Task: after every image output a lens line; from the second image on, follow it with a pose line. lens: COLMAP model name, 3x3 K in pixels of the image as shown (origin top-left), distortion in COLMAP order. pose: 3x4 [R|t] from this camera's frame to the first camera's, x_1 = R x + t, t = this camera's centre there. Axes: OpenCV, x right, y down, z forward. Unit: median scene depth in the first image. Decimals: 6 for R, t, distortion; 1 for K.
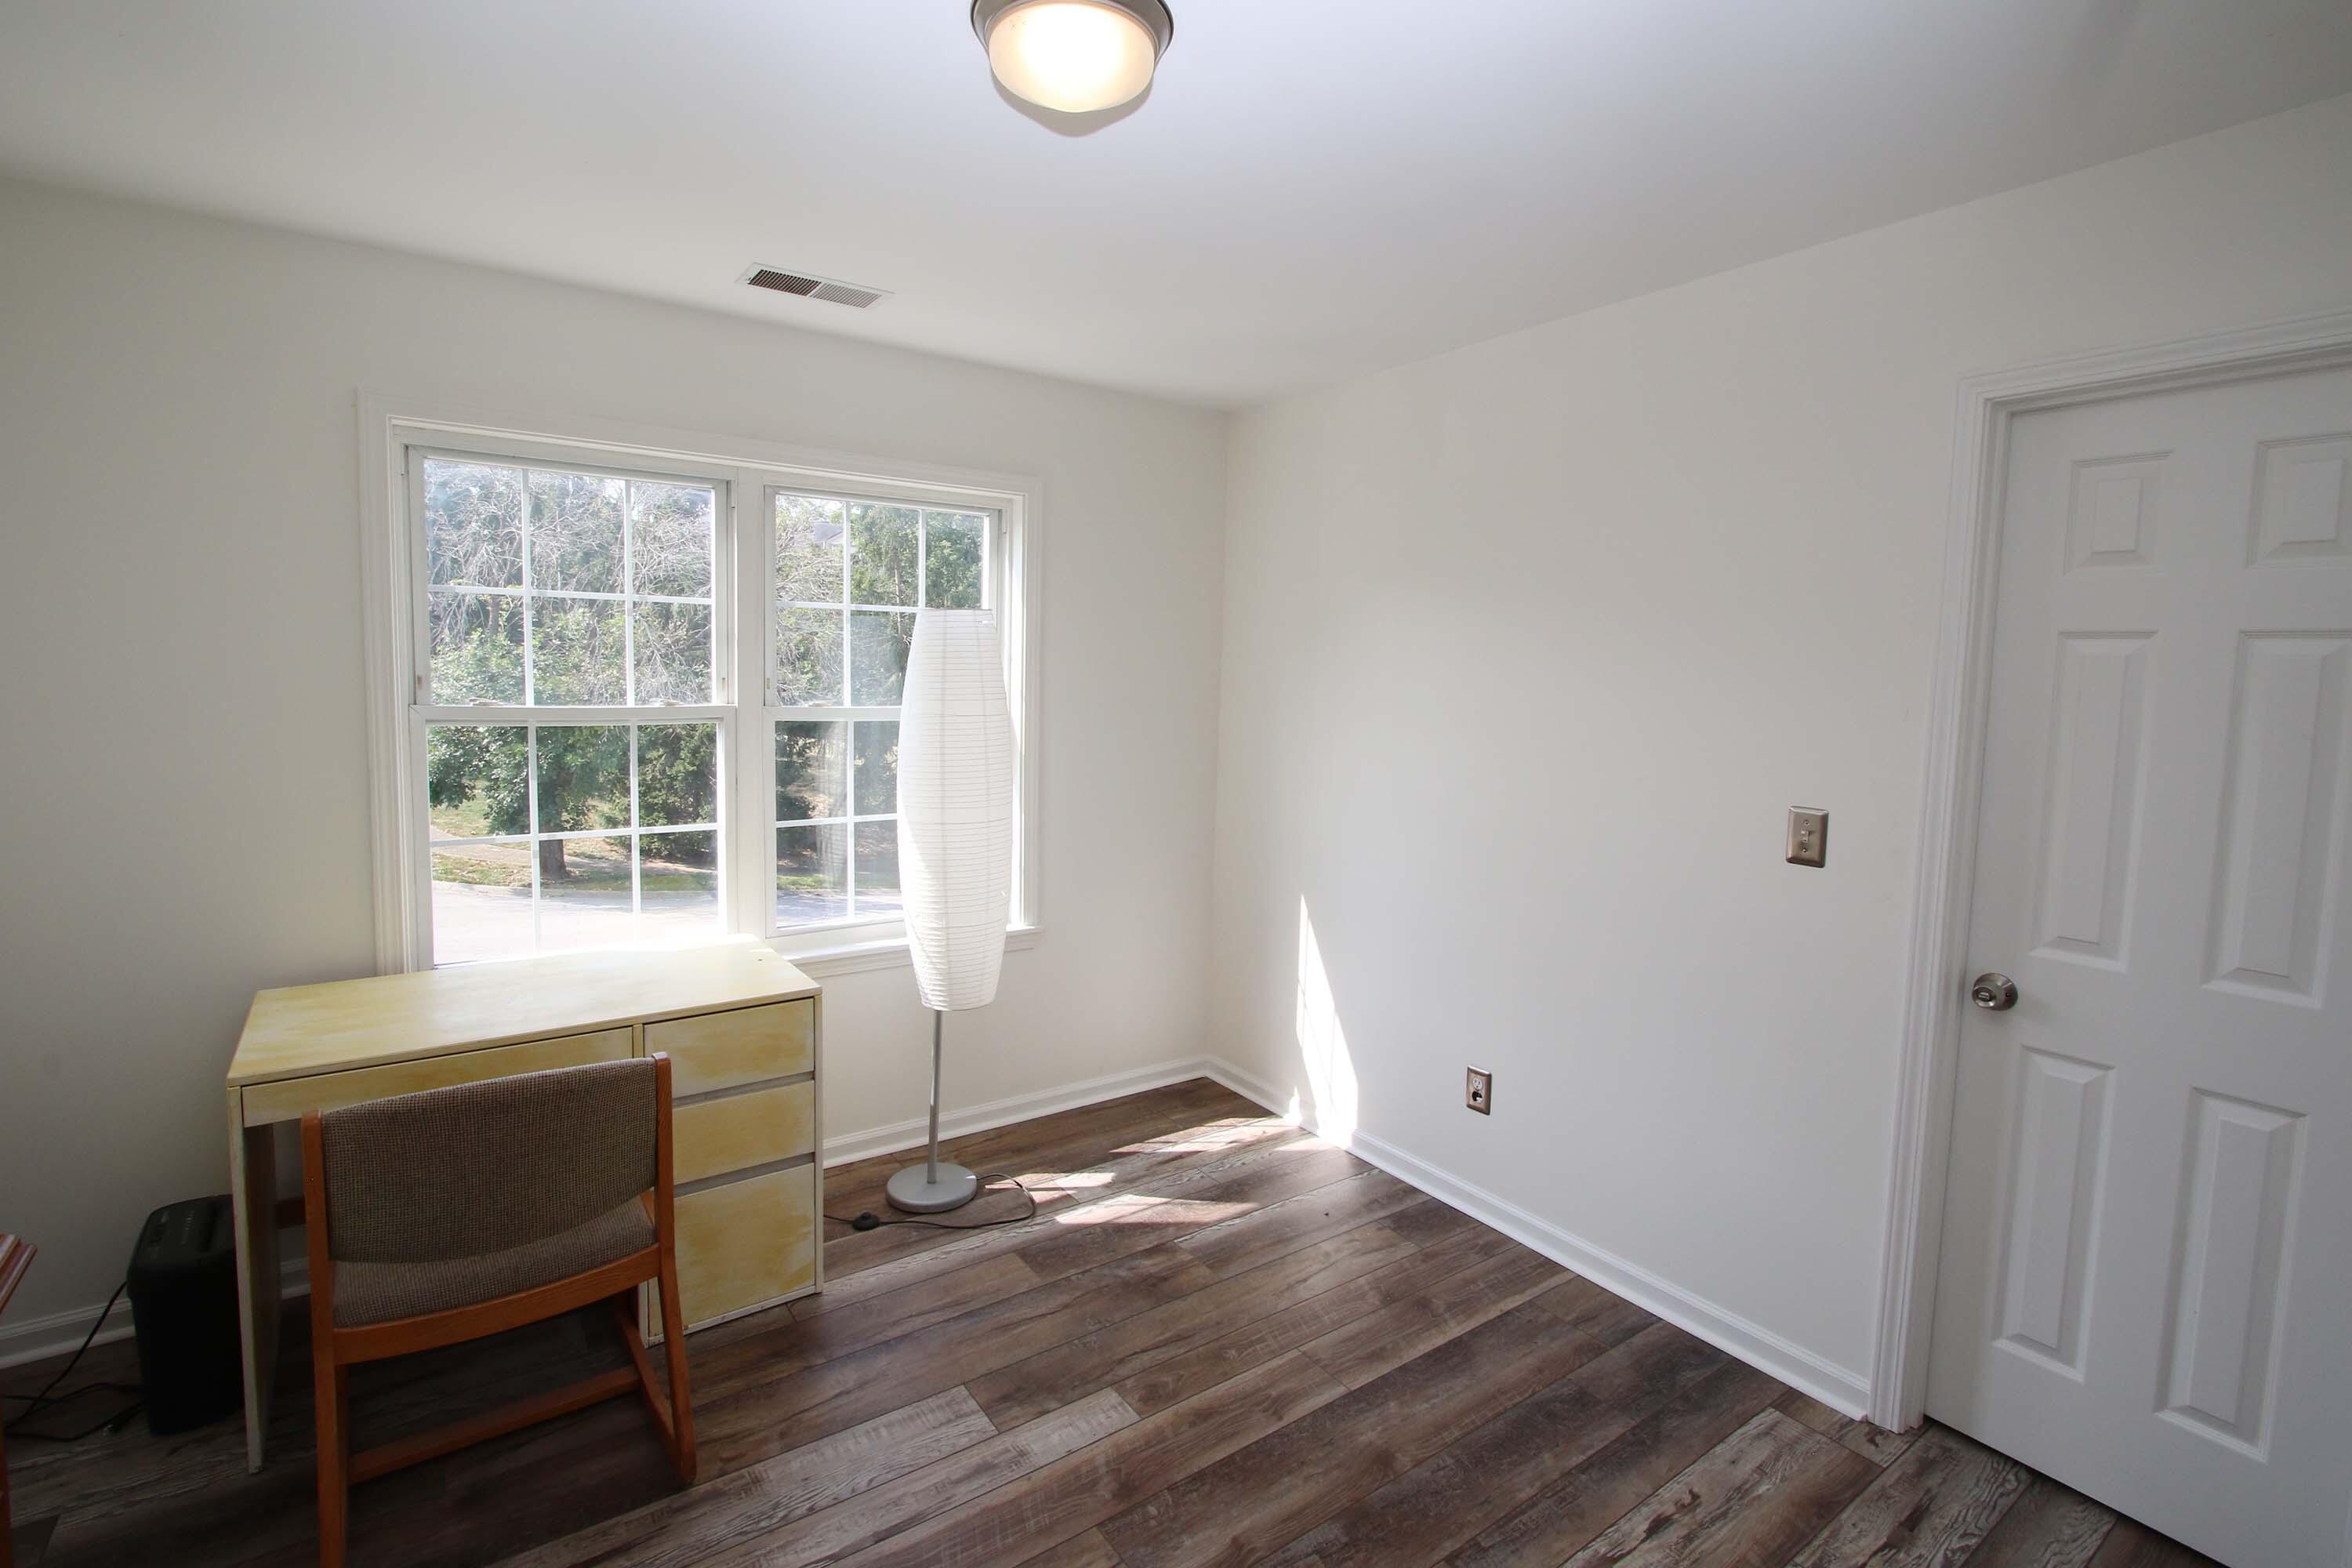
lens RADIAL K [[1082.4, 0, 1177.7], [0, 1082.4, 769.0], [0, 0, 1]] dist [-0.002509, -0.000255]
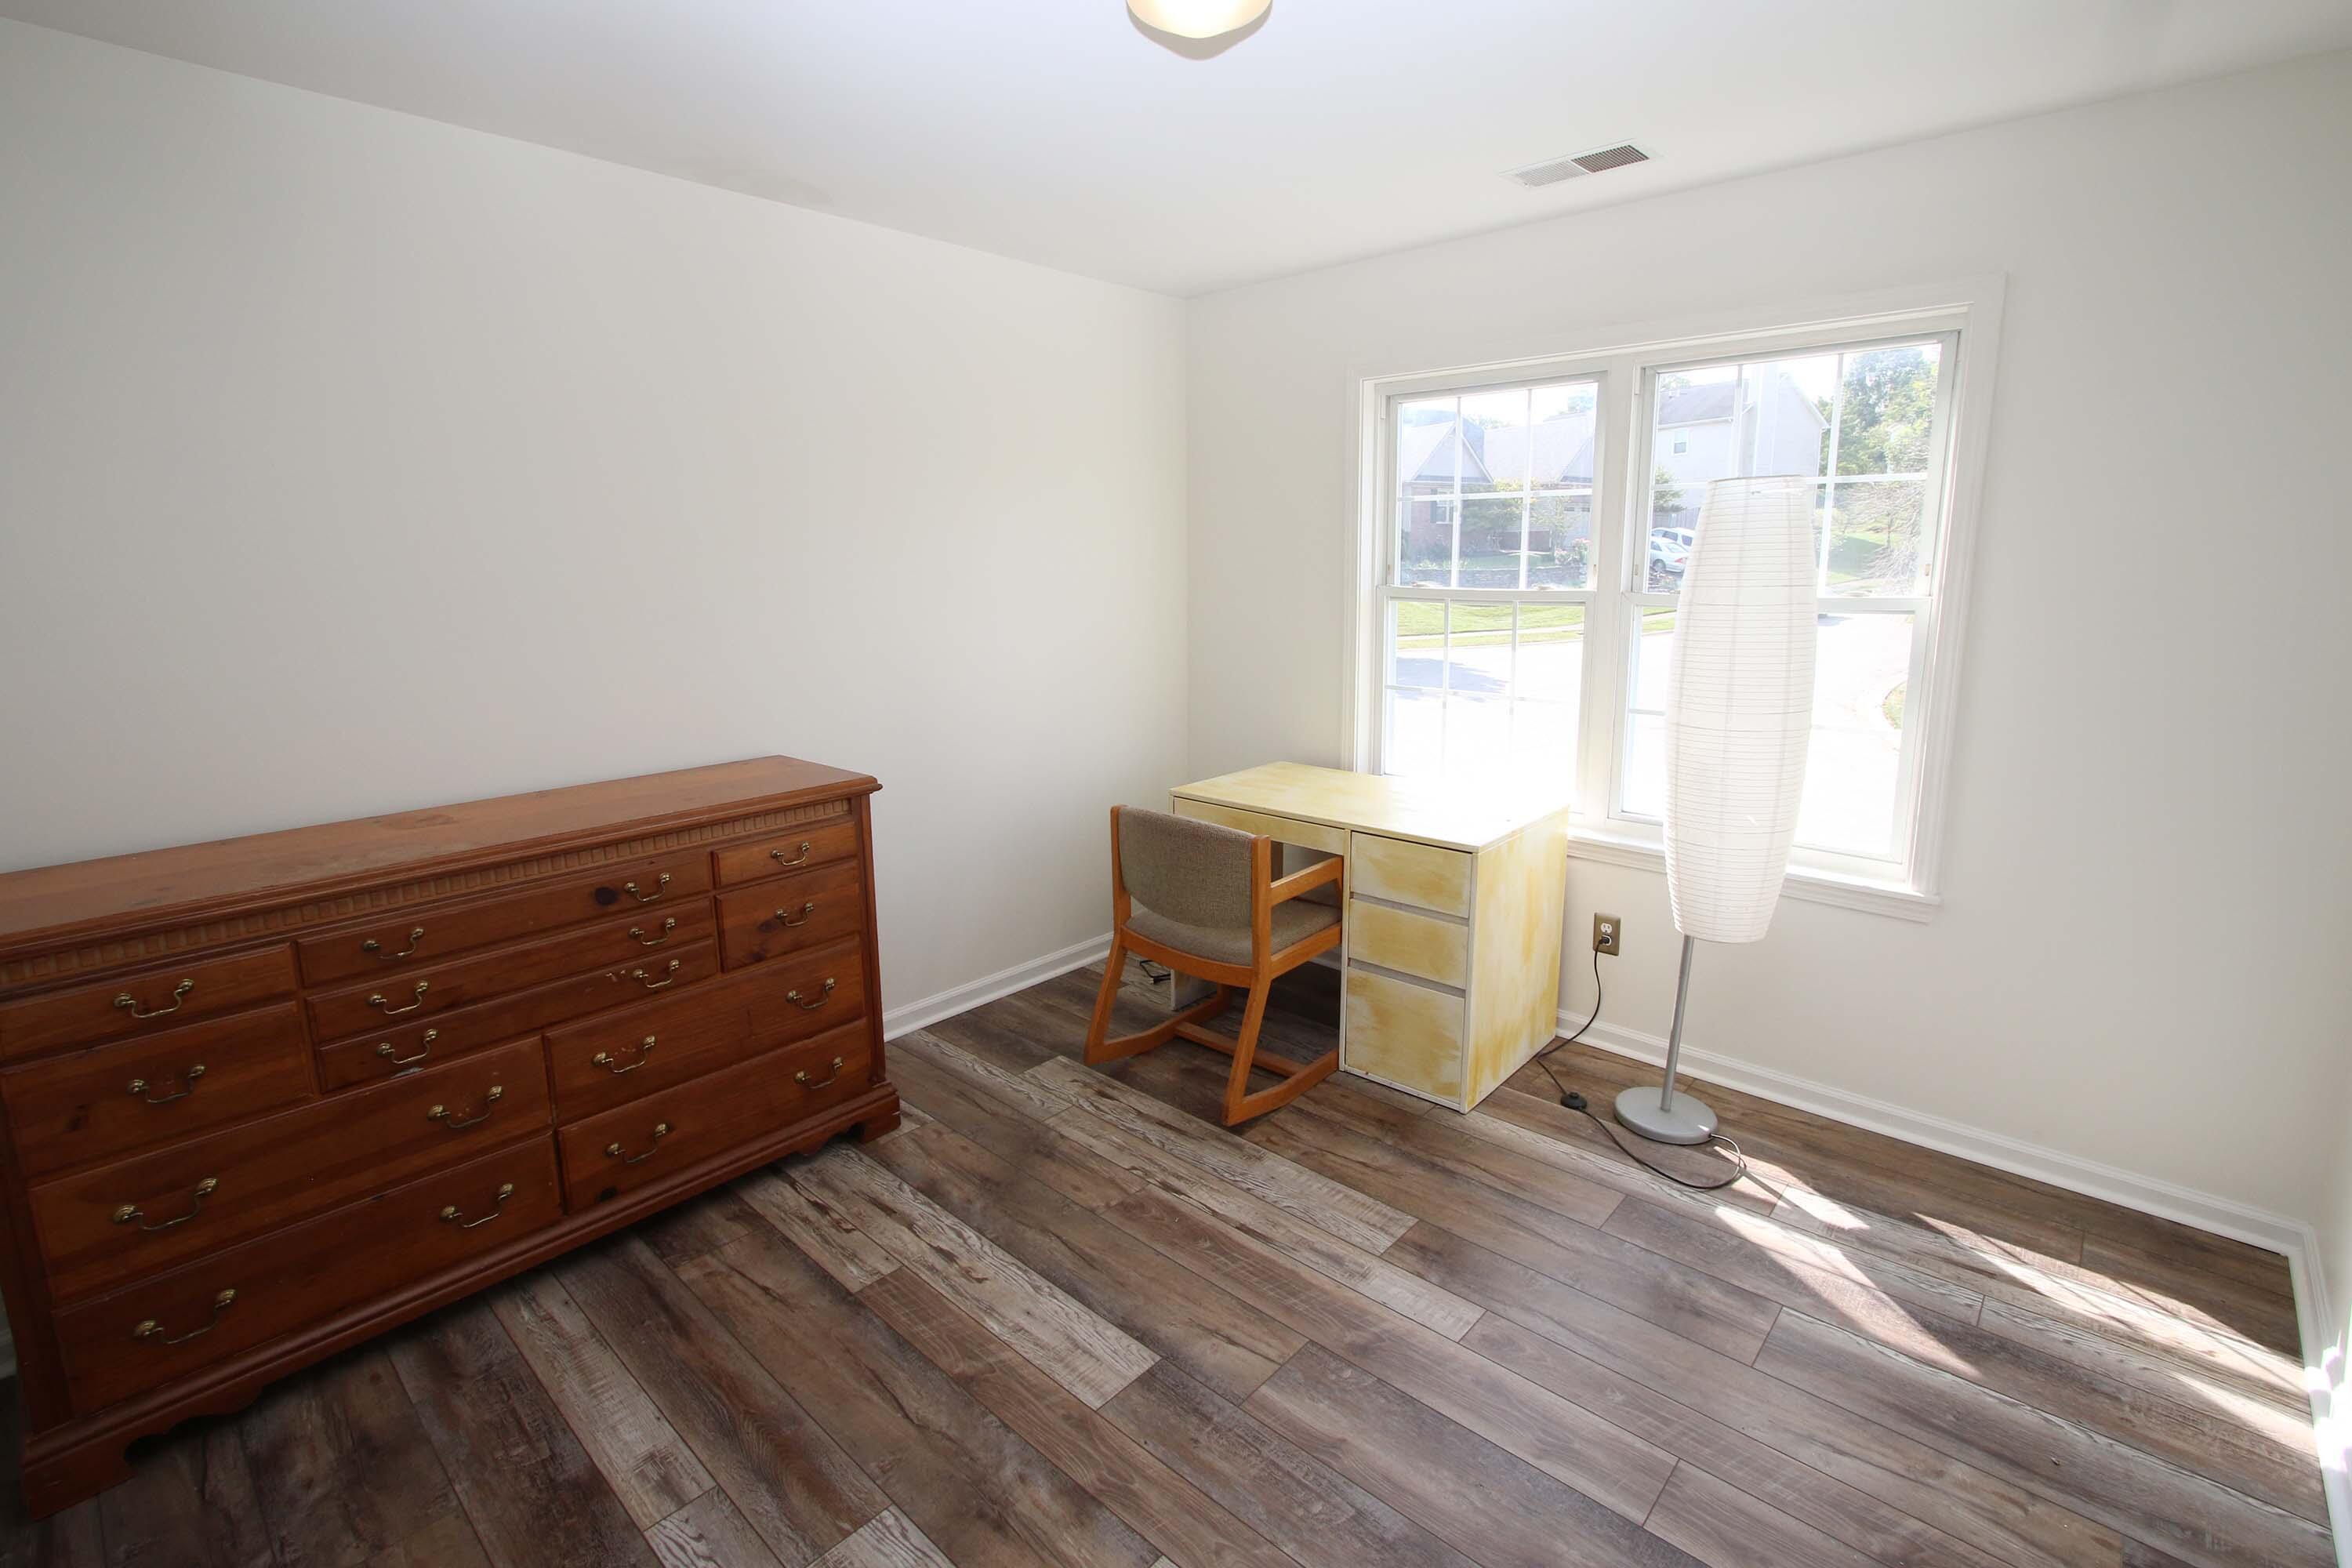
lens RADIAL K [[1082.4, 0, 1188.7], [0, 1082.4, 771.9], [0, 0, 1]] dist [-0.002509, -0.000255]
pose [[0.212721, 0.166273, -0.962862, 0.666148], [-0.077802, 0.985169, 0.152937, -0.018485], [0.974010, 0.042380, 0.222503, 0.476700]]
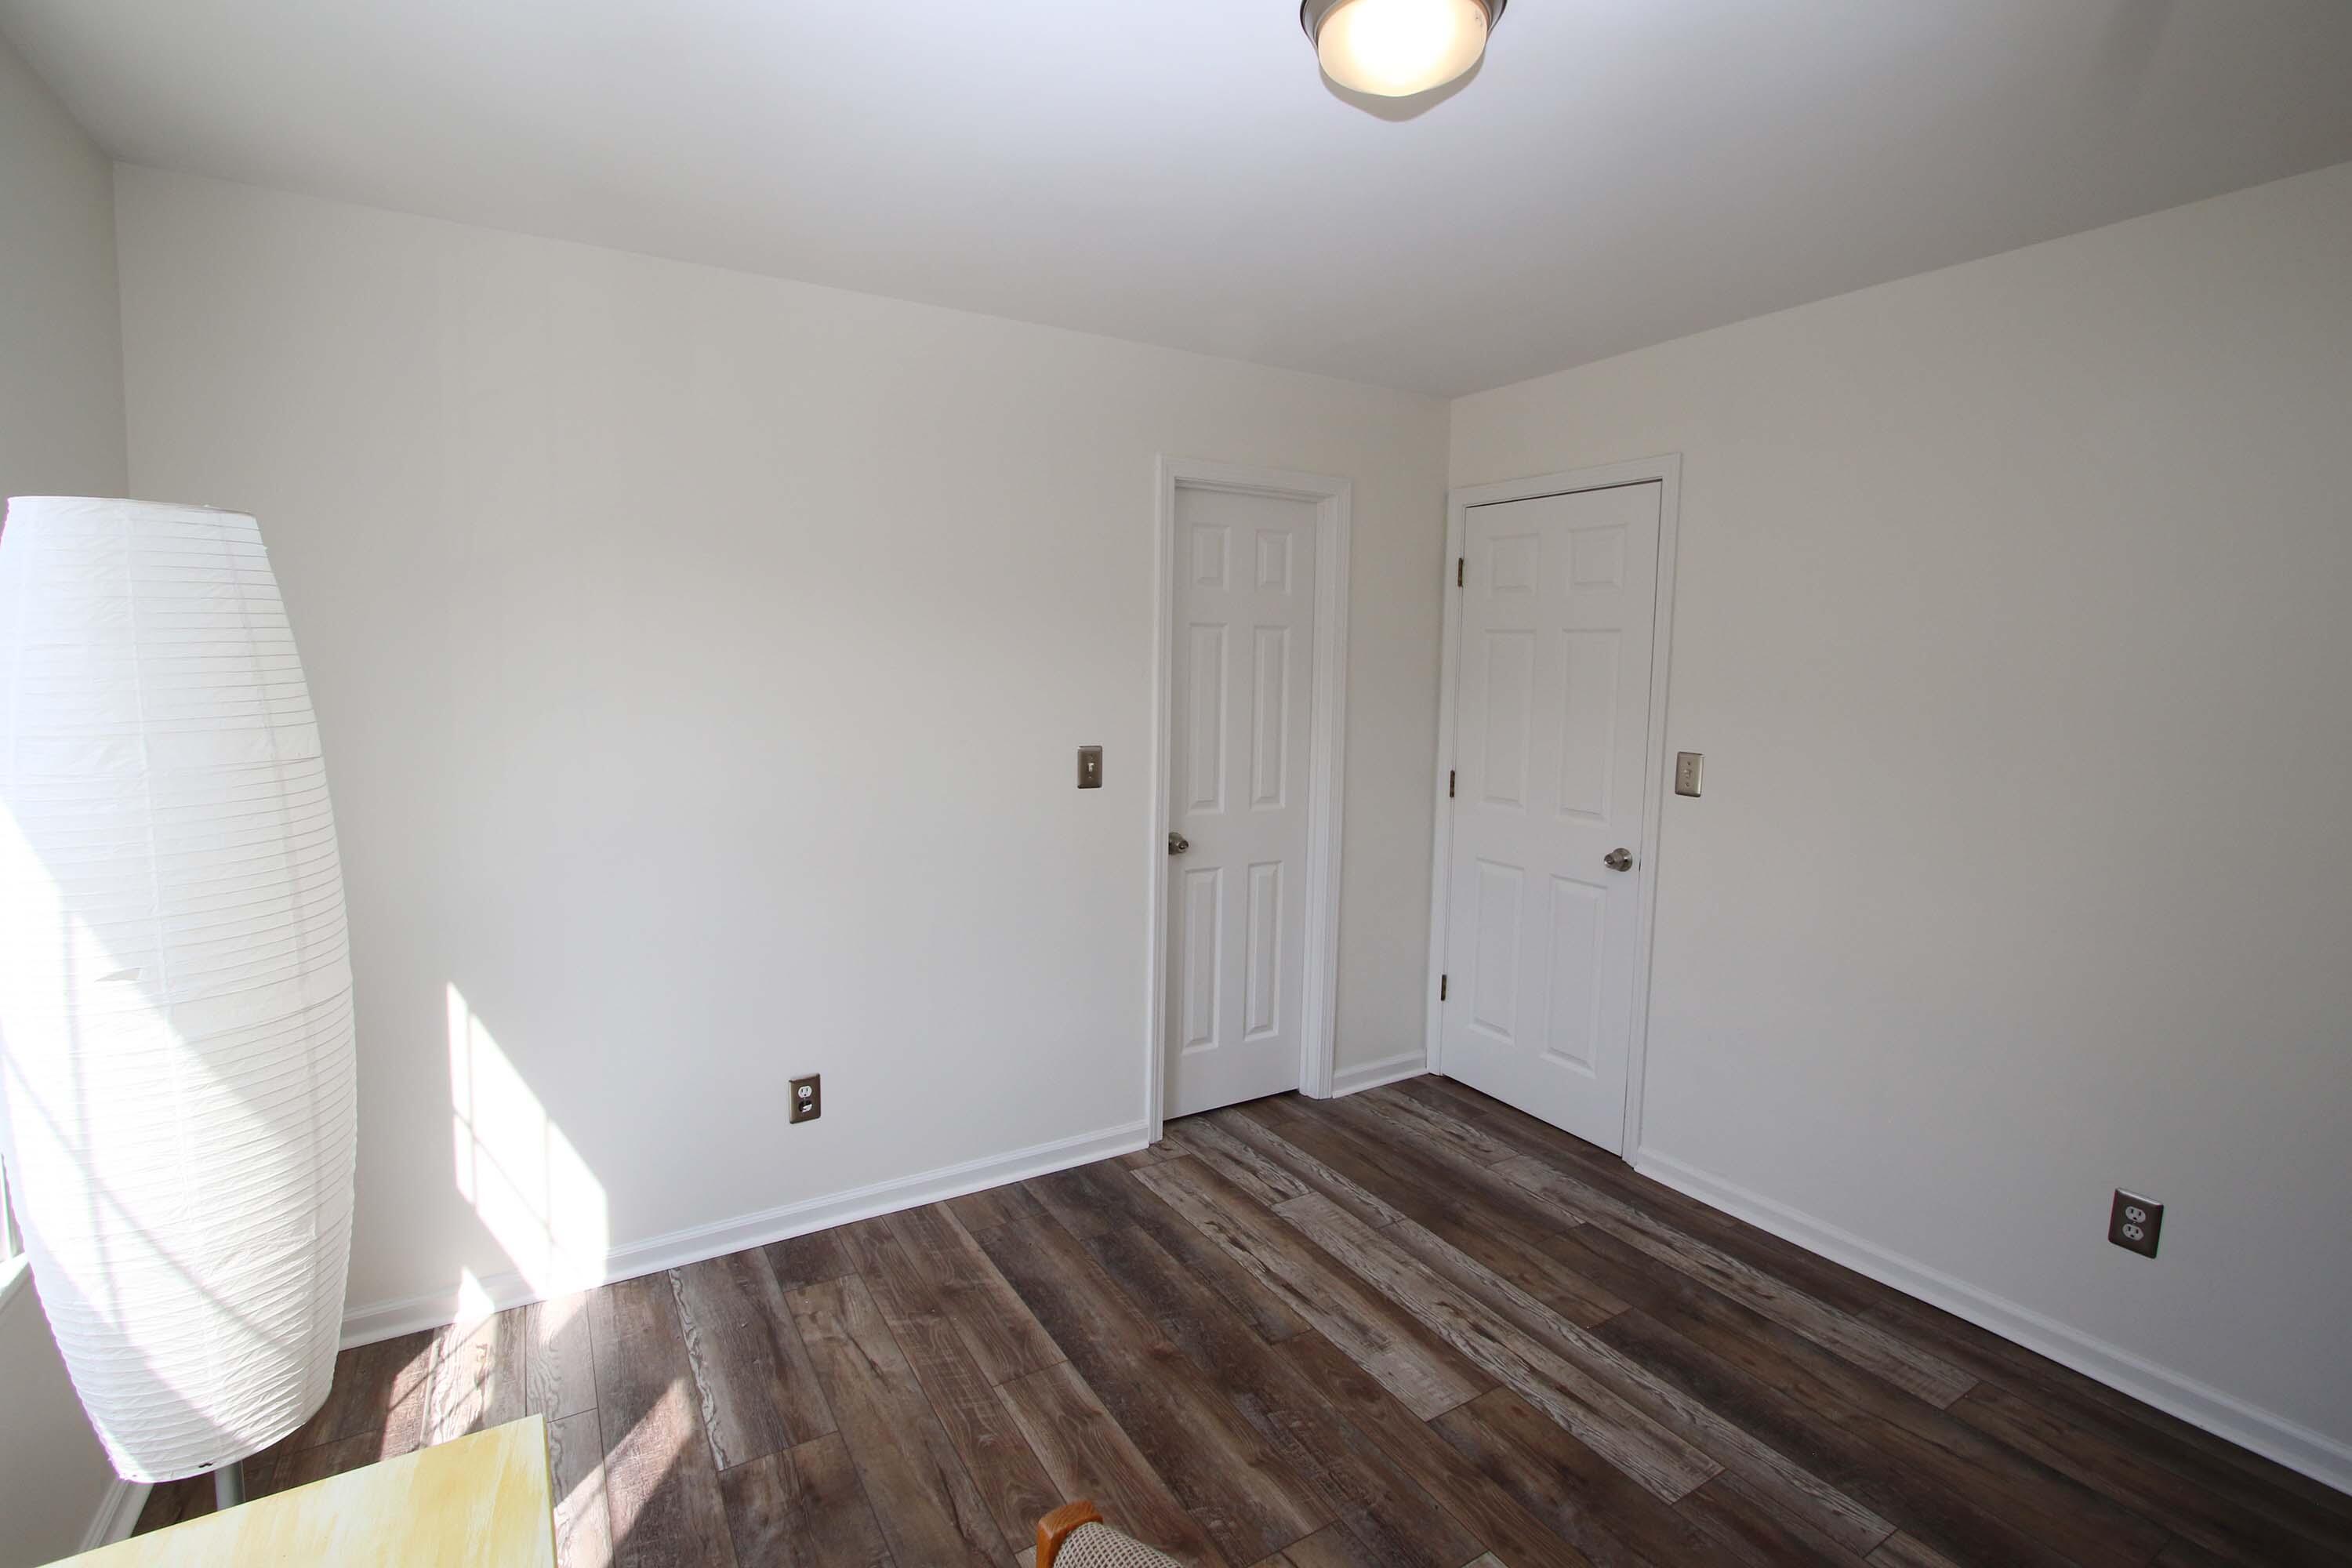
lens RADIAL K [[1082.4, 0, 1191.0], [0, 1082.4, 772.9], [0, 0, 1]] dist [-0.002509, -0.000255]
pose [[0.067951, -0.122647, 0.990121, -0.712303], [0.080842, 0.989829, 0.117063, -0.073083], [-0.994408, 0.072089, 0.077175, 0.713302]]
